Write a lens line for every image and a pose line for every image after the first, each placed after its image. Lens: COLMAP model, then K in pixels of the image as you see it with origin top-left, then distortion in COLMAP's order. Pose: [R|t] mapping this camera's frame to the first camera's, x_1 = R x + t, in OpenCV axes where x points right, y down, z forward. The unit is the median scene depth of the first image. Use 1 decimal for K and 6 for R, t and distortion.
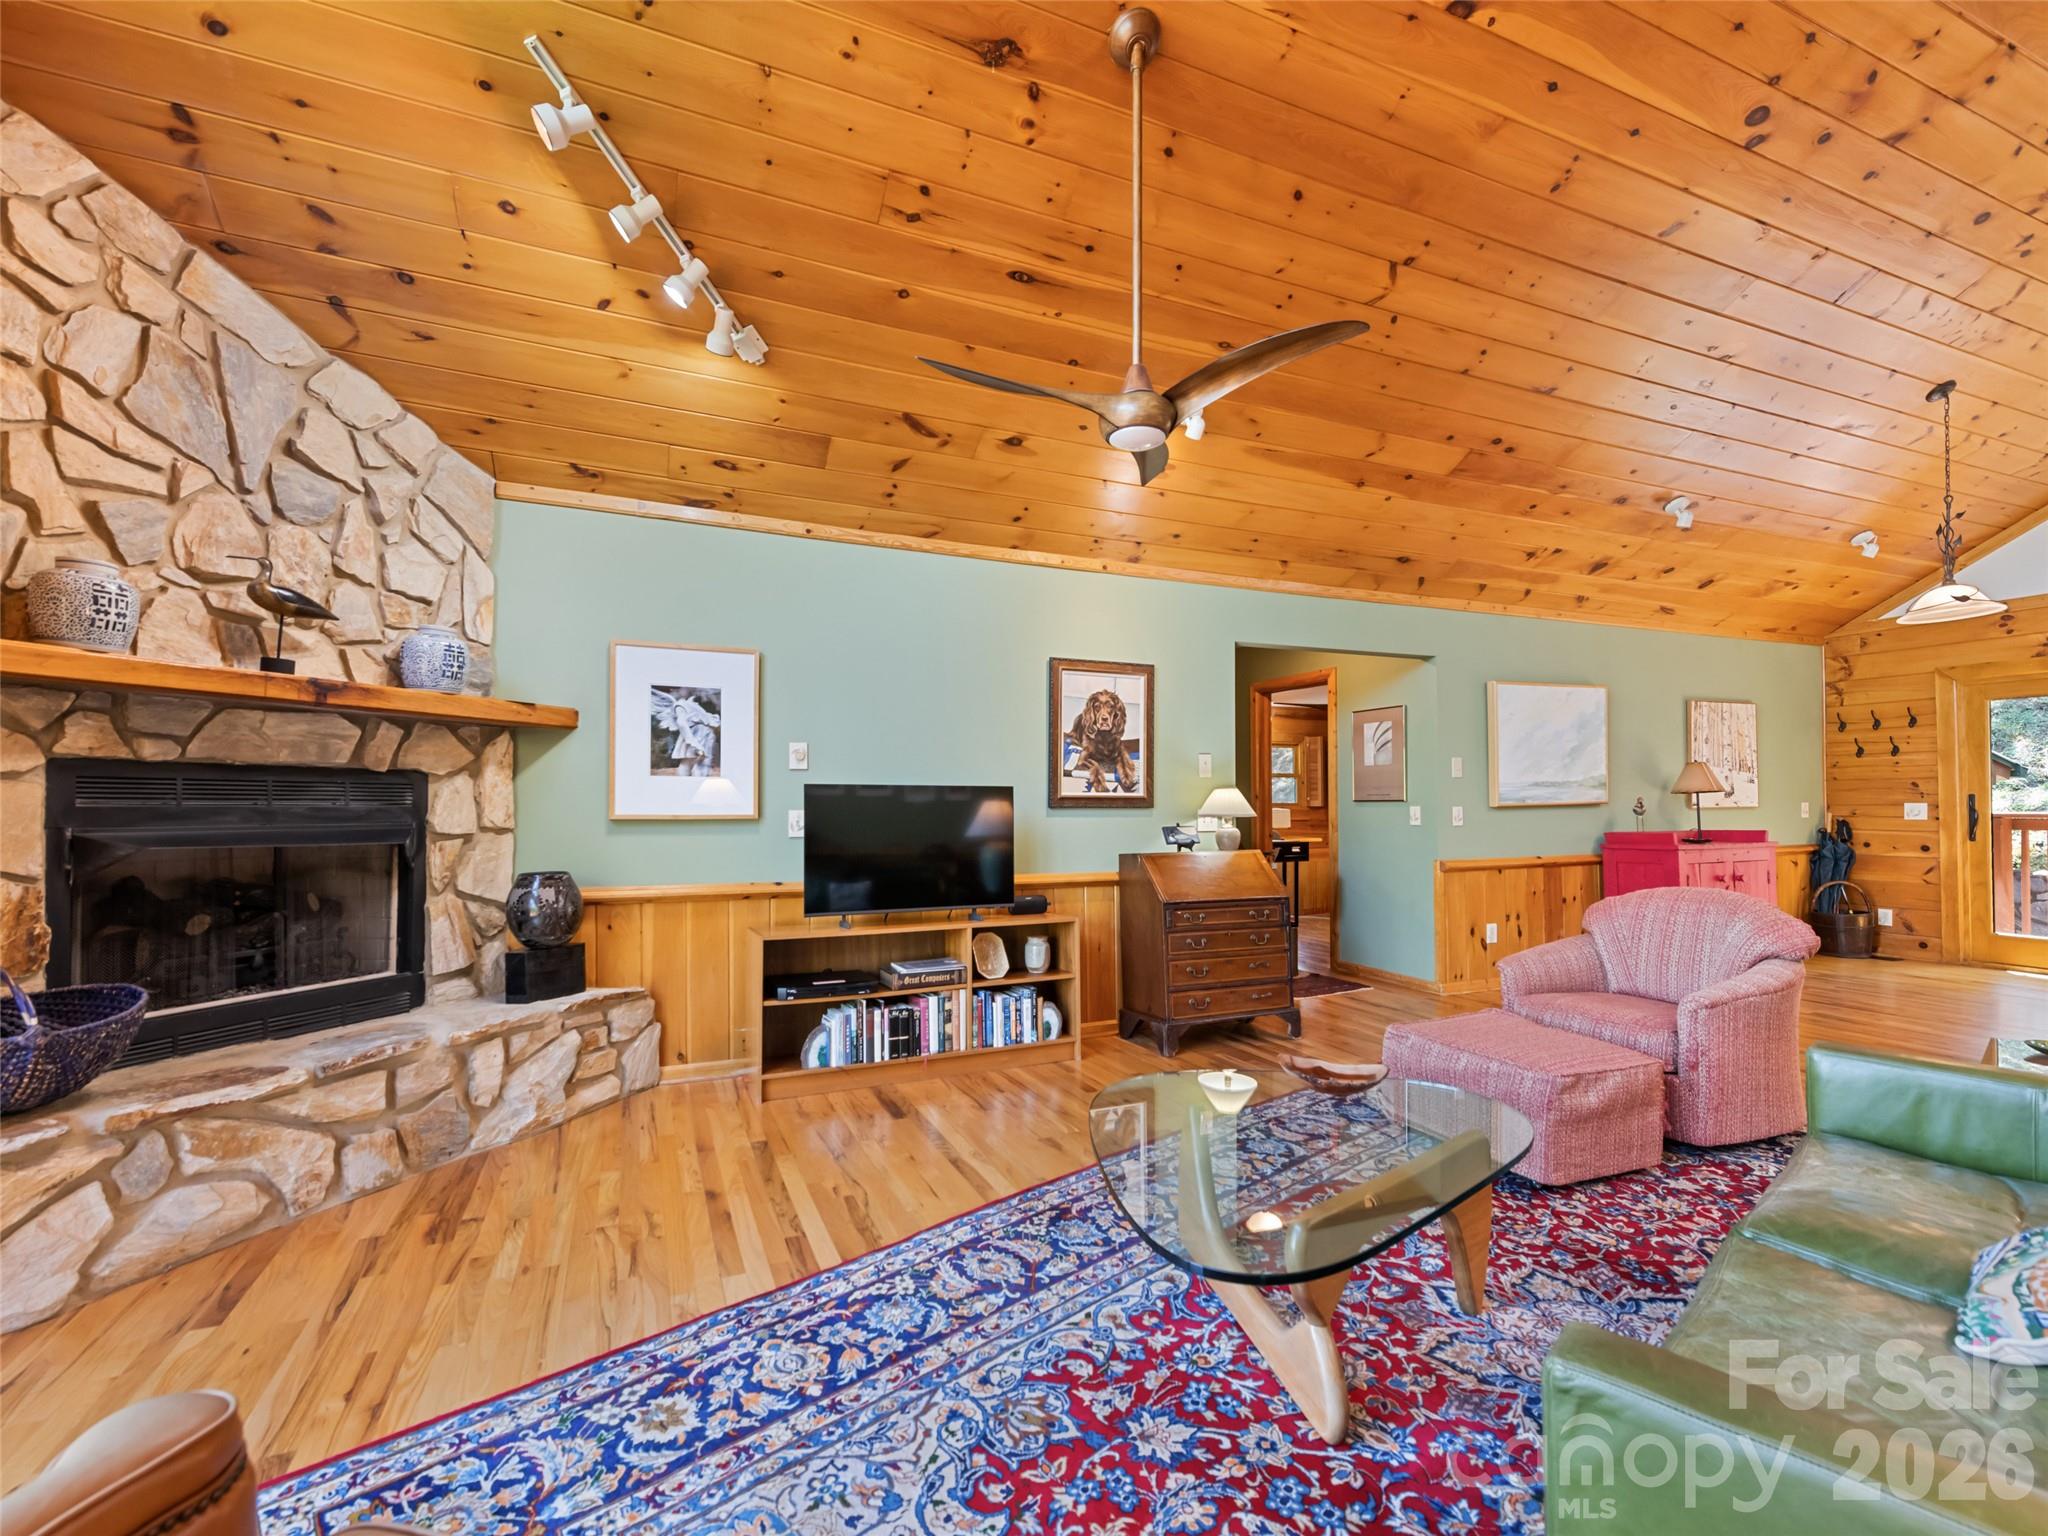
lens RADIAL K [[929.4, 0, 1023.7], [0, 929.4, 785.3], [0, 0, 1]] dist [0.021294, -0.005521]
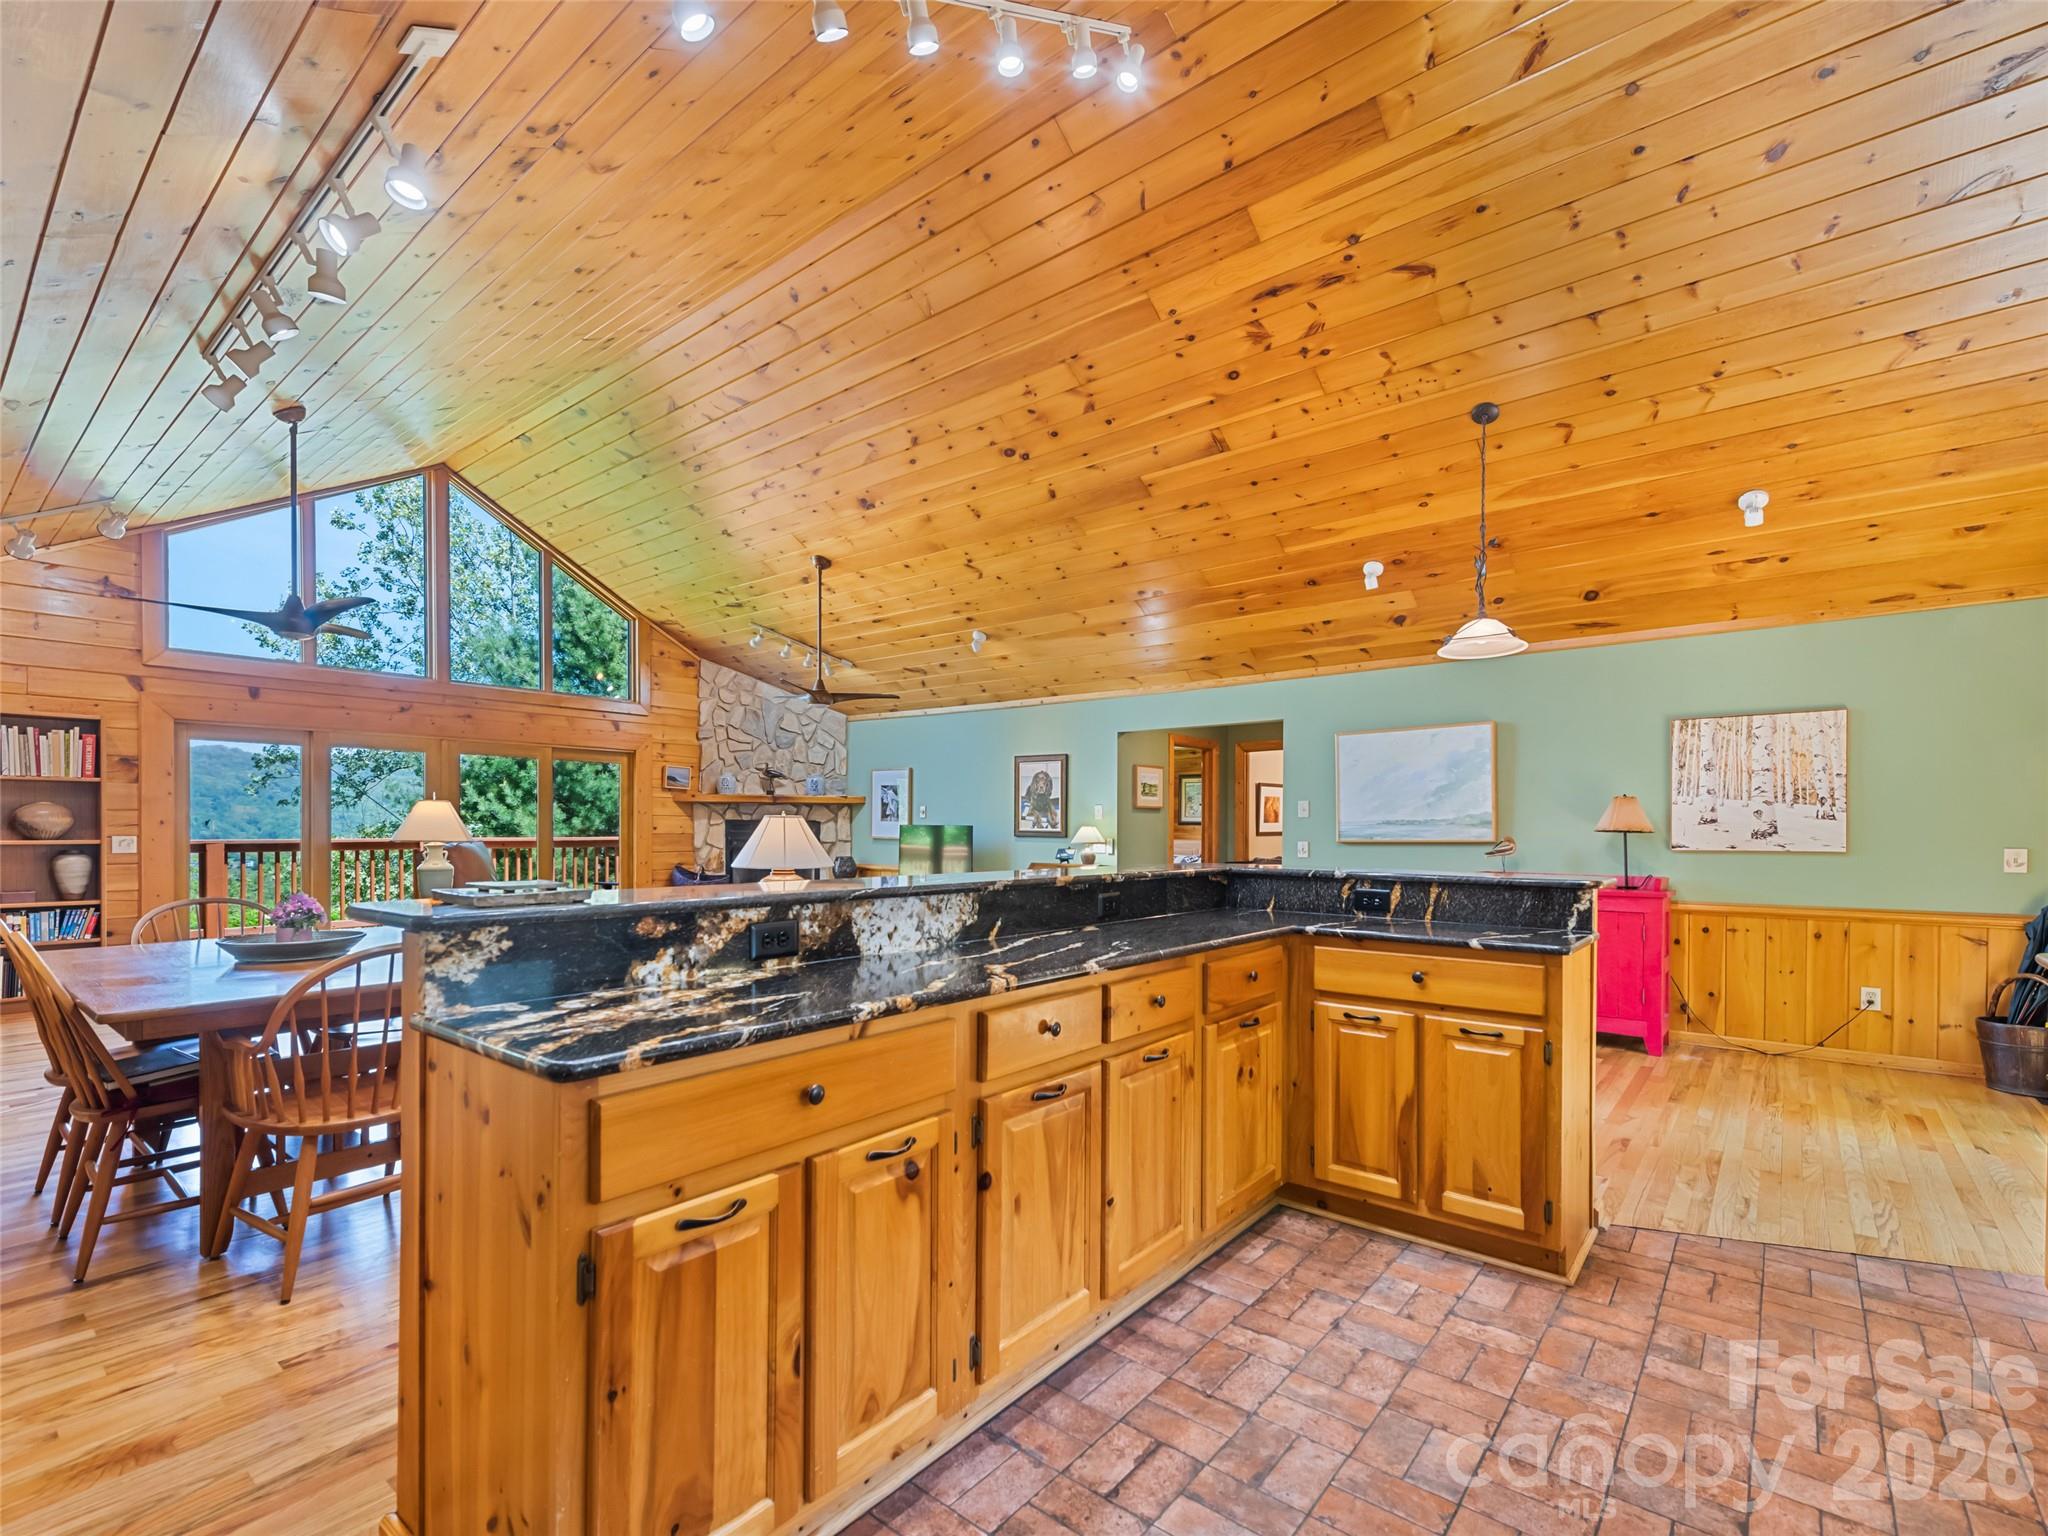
lens RADIAL K [[929.4, 0, 1026.5], [0, 929.4, 836.6], [0, 0, 1]] dist [0.021294, -0.005521]
pose [[0.448459, 0.015724, -0.893665, 2.063604], [0.011629, 0.999658, 0.023424, -0.023753], [0.893728, -0.020897, 0.448123, 0.217922]]
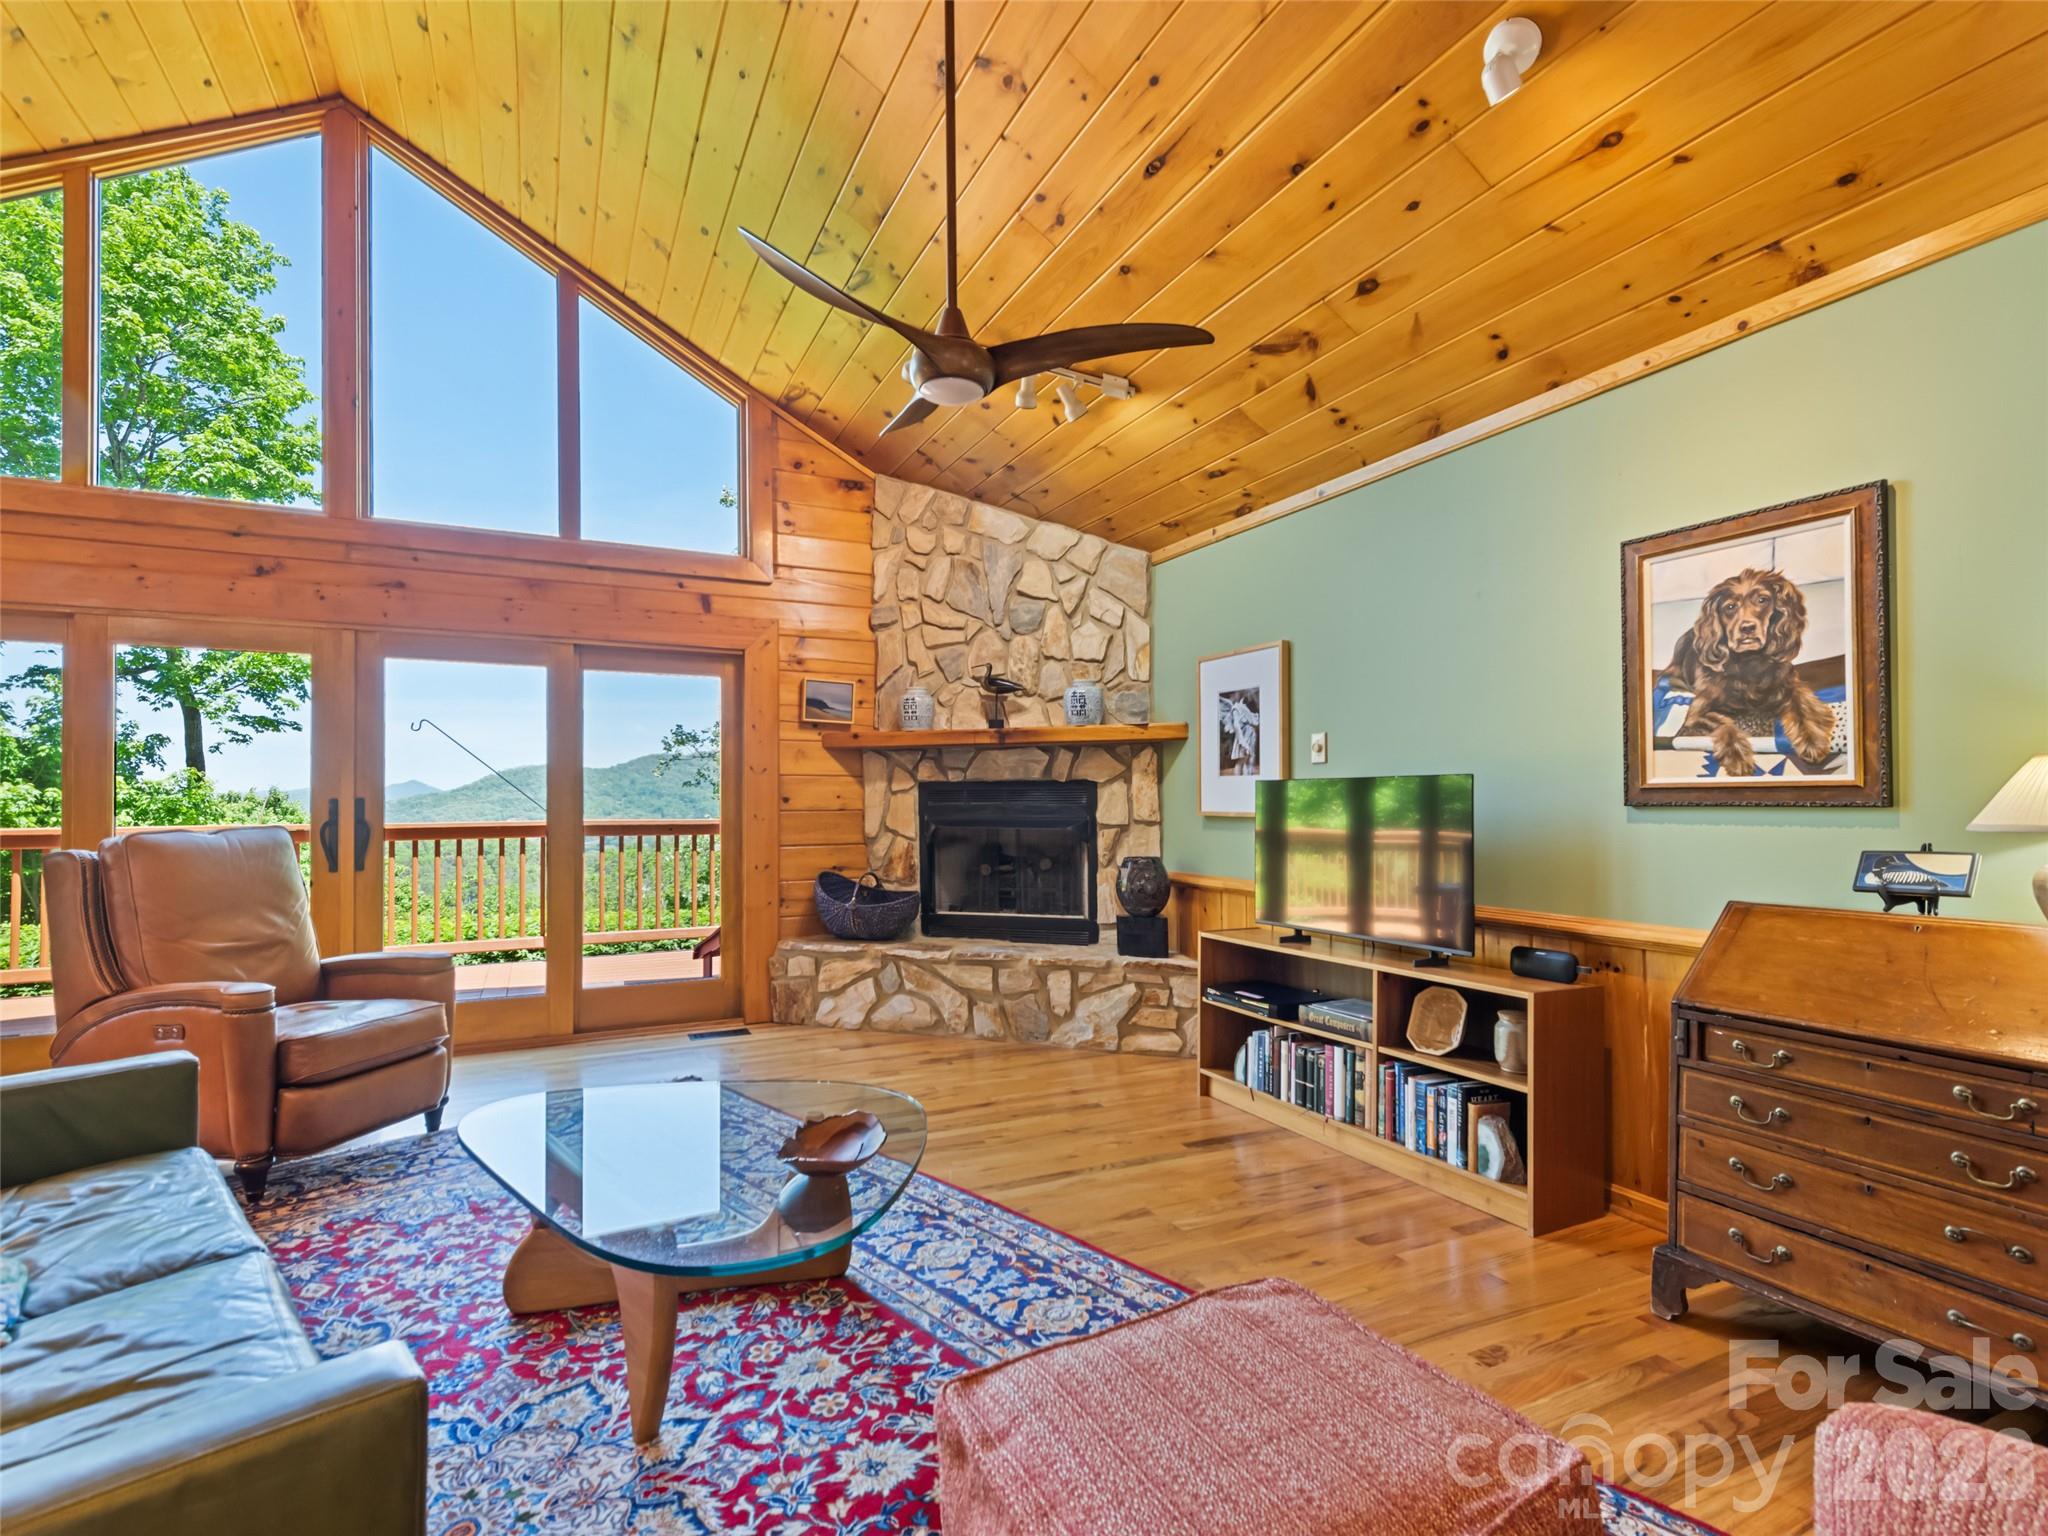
lens RADIAL K [[981.7, 0, 1013.5], [0, 981.7, 786.7], [0, 0, 1]] dist [0.013499, -0.000936]
pose [[0.028727, -0.016672, -0.999448, 0.750402], [0.027344, 0.999500, -0.015887, 0.013628], [0.999213, -0.026872, 0.029169, 0.729696]]
